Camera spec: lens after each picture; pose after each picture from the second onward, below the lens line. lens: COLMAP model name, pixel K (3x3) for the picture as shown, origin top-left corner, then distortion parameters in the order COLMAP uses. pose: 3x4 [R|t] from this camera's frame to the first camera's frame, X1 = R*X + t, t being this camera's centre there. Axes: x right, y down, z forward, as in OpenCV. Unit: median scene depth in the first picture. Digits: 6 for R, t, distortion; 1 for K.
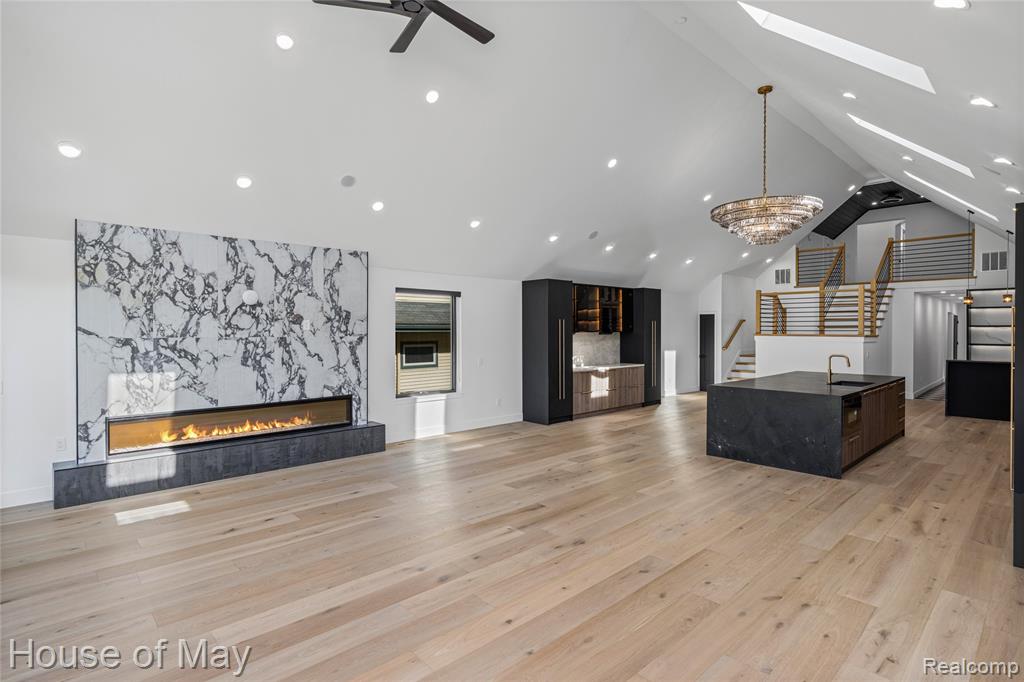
lens RADIAL K [[513.4, 0, 507.6], [0, 513.4, 340.2], [0, 0, 1]] dist [0.000073, -0.000894]
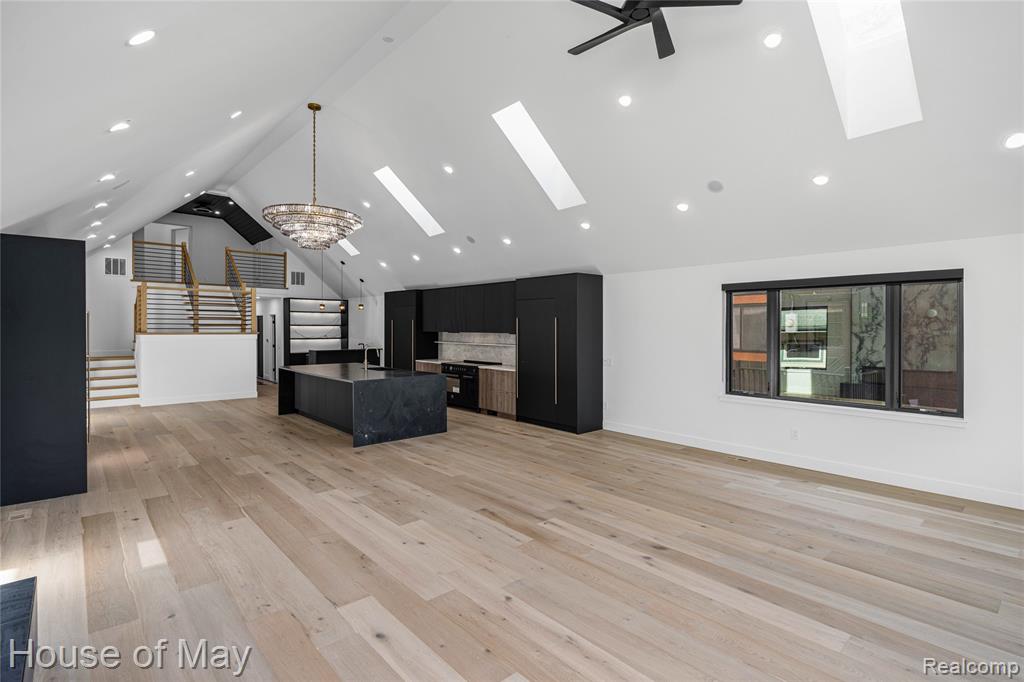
lens RADIAL K [[493.8, 0, 515.7], [0, 493.8, 333.4], [0, 0, 1]] dist [-0.000990, -0.000675]
pose [[0.025472, -0.012554, 0.999597, -0.718570], [0.020195, 0.999724, 0.012041, -0.018856], [-0.999472, 0.019880, 0.025718, 0.751441]]
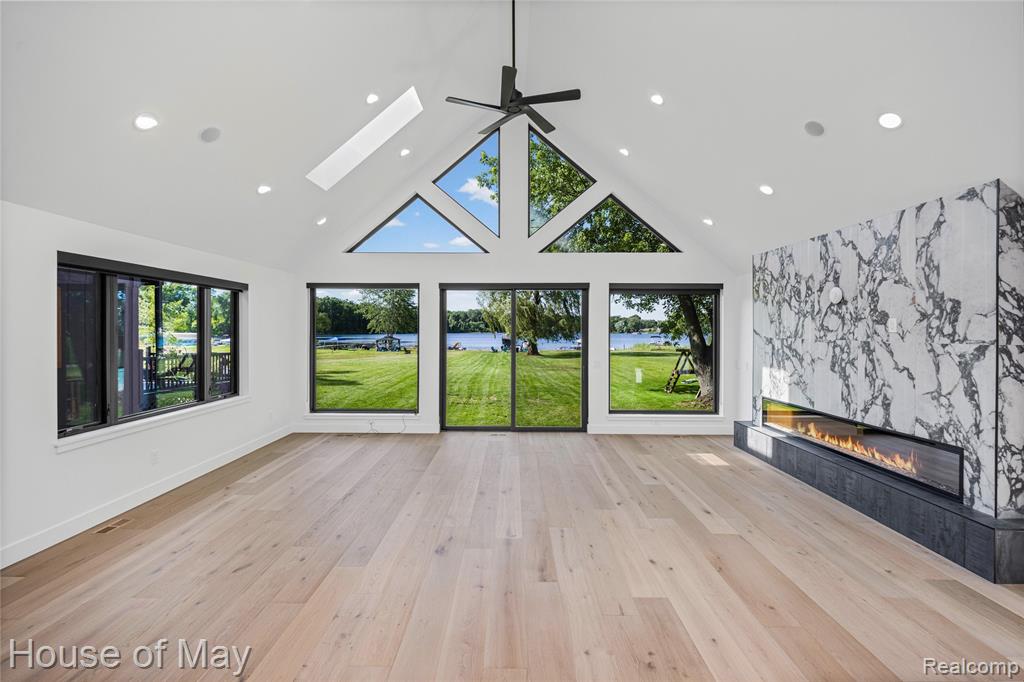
lens RADIAL K [[437.7, 0, 511.4], [0, 437.7, 331.5], [0, 0, 1]] dist [-0.005348, -0.000842]
pose [[-0.687959, -0.002690, -0.725745, 0.441974], [-0.021822, 0.999618, 0.016980, -0.021691], [0.725422, 0.027518, -0.687754, 1.134367]]
